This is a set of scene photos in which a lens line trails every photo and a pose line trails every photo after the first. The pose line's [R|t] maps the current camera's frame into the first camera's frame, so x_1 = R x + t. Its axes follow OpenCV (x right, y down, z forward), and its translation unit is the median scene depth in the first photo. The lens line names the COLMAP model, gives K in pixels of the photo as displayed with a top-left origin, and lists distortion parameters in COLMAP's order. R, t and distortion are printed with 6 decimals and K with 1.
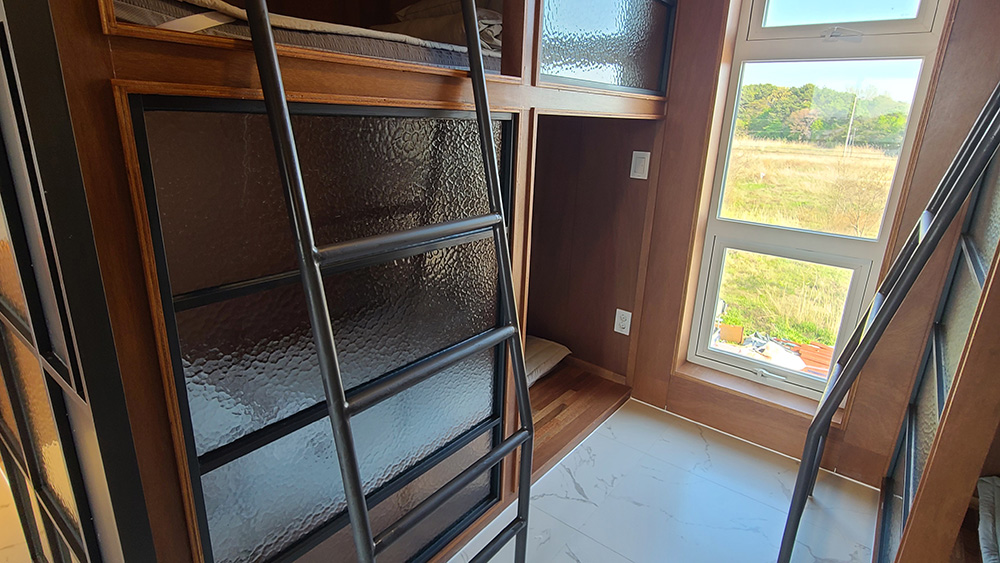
lens RADIAL K [[526.6, 0, 501.5], [0, 526.6, 295.5], [0, 0, 1]] dist [-0.004239, -0.000442]
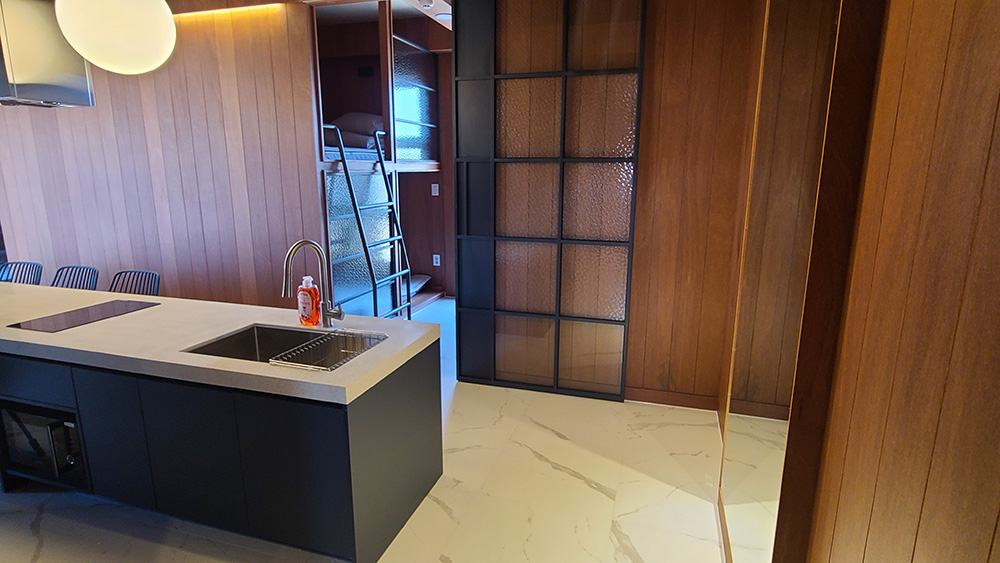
lens RADIAL K [[526.6, 0, 501.4], [0, 526.6, 281.2], [0, 0, 1]] dist [-0.004239, -0.000442]
pose [[0.939659, -0.097399, 0.327954, -0.305527], [0.132756, 0.987309, -0.087156, 0.450901], [-0.315303, 0.125435, 0.940665, -1.424158]]
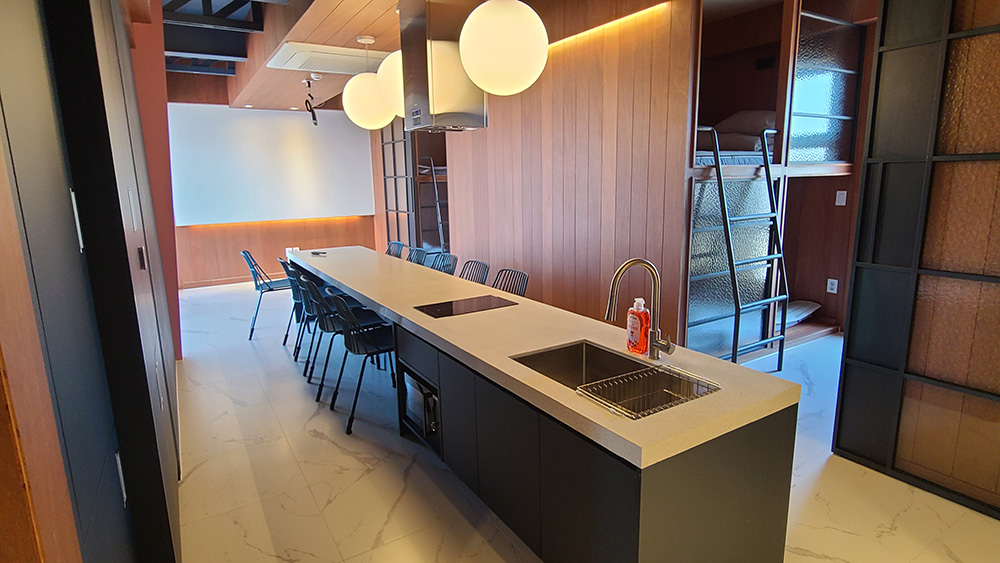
lens RADIAL K [[526.6, 0, 498.2], [0, 526.6, 280.1], [0, 0, 1]] dist [-0.004239, -0.000442]
pose [[0.932245, 0.017803, -0.361389, -0.219494], [-0.066483, 0.990212, -0.122719, 0.397547], [0.355667, 0.138430, 0.924304, -1.276662]]
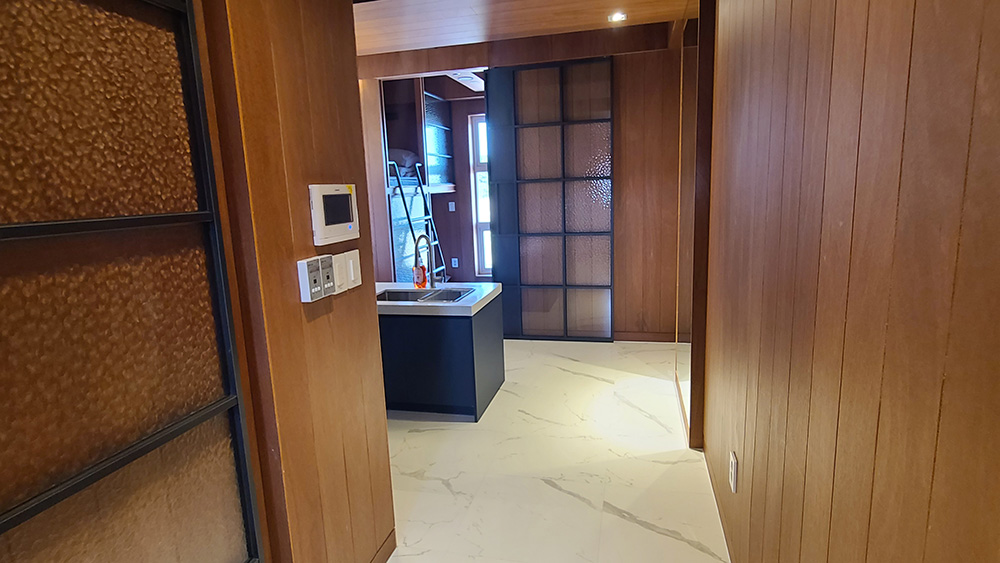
lens RADIAL K [[526.6, 0, 502.3], [0, 526.6, 280.6], [0, 0, 1]] dist [-0.004239, -0.000442]
pose [[0.915062, -0.134031, 0.380390, -0.744754], [0.190195, 0.975111, -0.113948, 0.619501], [-0.355650, 0.176618, 0.917780, -1.974463]]
